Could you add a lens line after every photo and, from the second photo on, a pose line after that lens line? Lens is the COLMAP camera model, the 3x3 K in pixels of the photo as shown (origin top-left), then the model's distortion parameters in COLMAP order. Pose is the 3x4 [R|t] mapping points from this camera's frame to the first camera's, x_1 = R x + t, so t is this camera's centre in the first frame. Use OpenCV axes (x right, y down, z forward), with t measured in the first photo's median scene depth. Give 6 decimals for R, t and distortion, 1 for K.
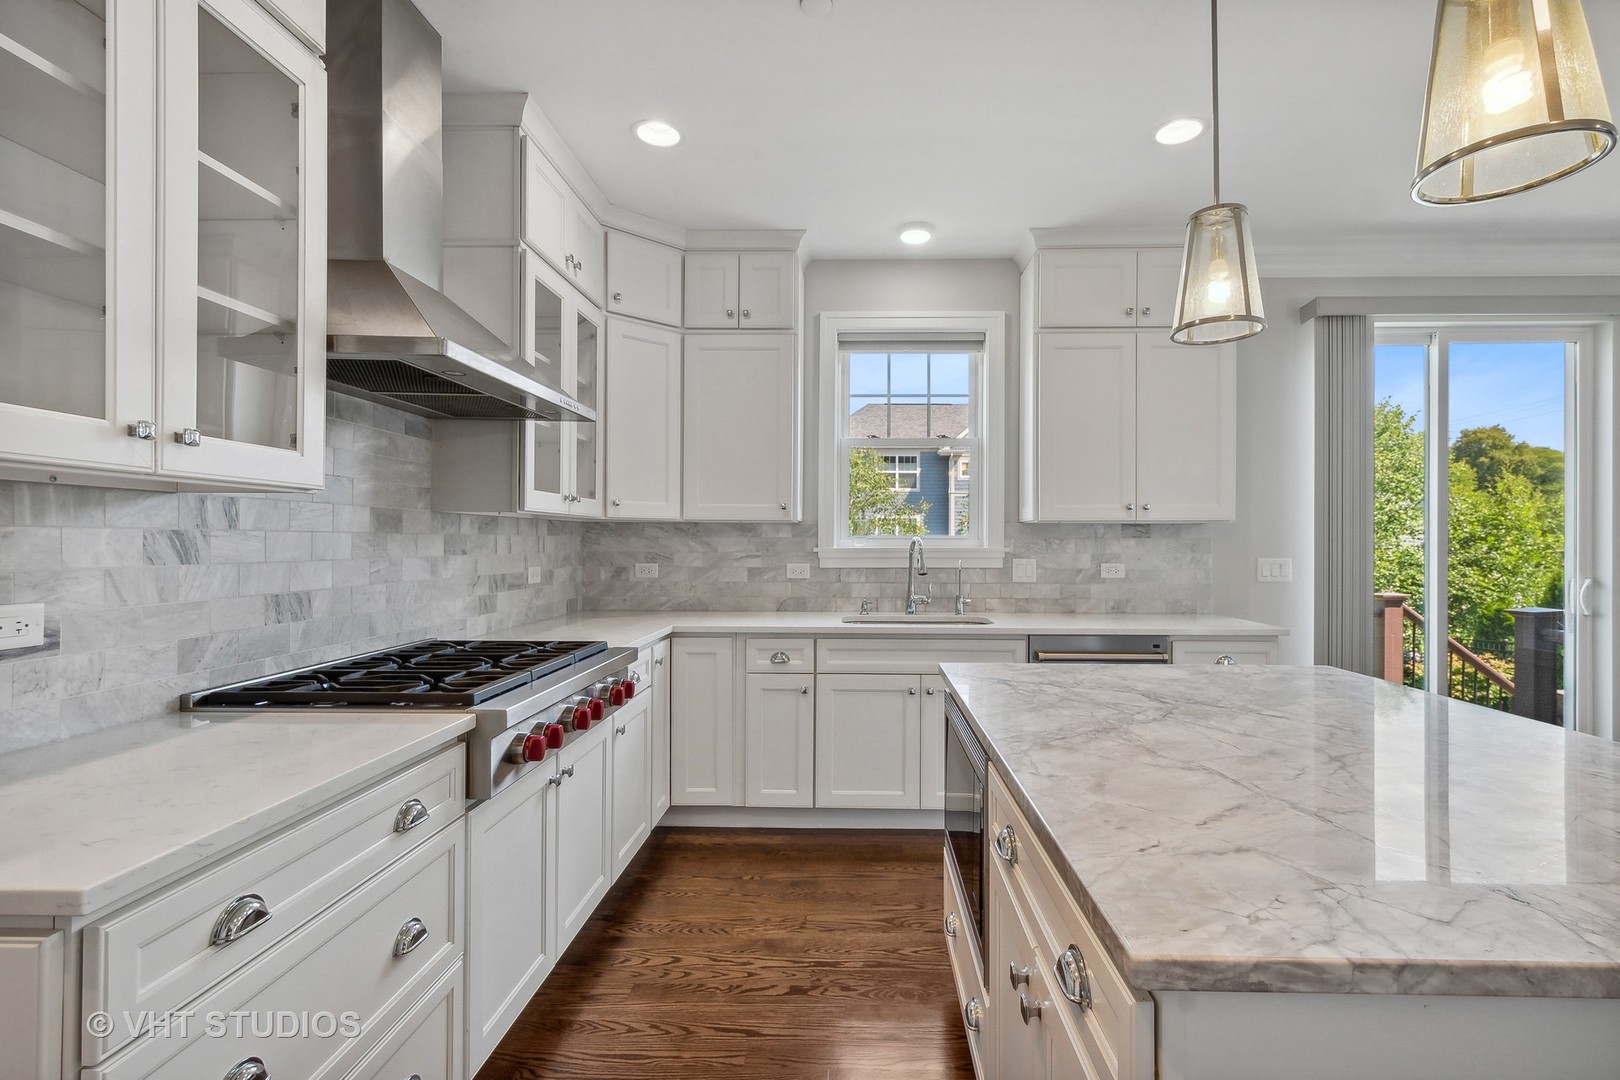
lens RADIAL K [[737.5, 0, 834.8], [0, 737.5, 539.8], [0, 0, 1]] dist [-0.001097, -0.000402]
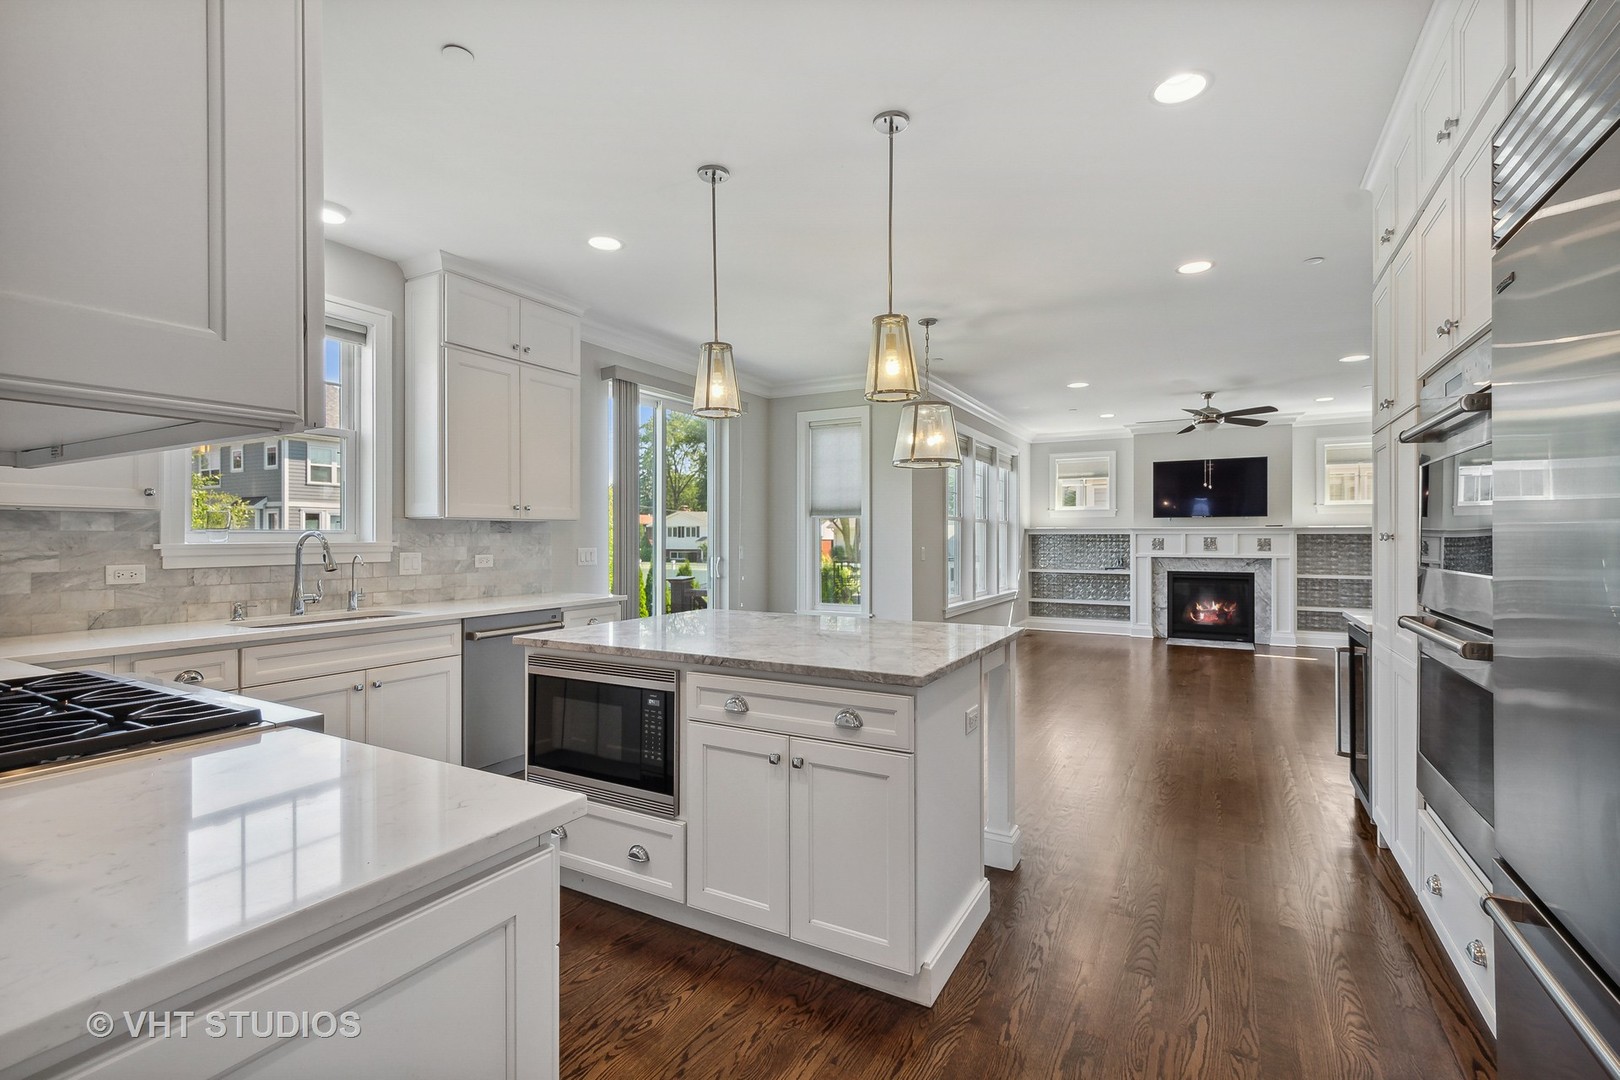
lens RADIAL K [[719.7, 0, 812.6], [0, 719.7, 534.5], [0, 0, 1]] dist [0.002145, 0.000067]
pose [[0.465191, 0.000543, 0.885210, -0.394398], [0.000044, 1.000000, -0.000637, 0.000762], [-0.885210, 0.000335, 0.465191, 0.011295]]
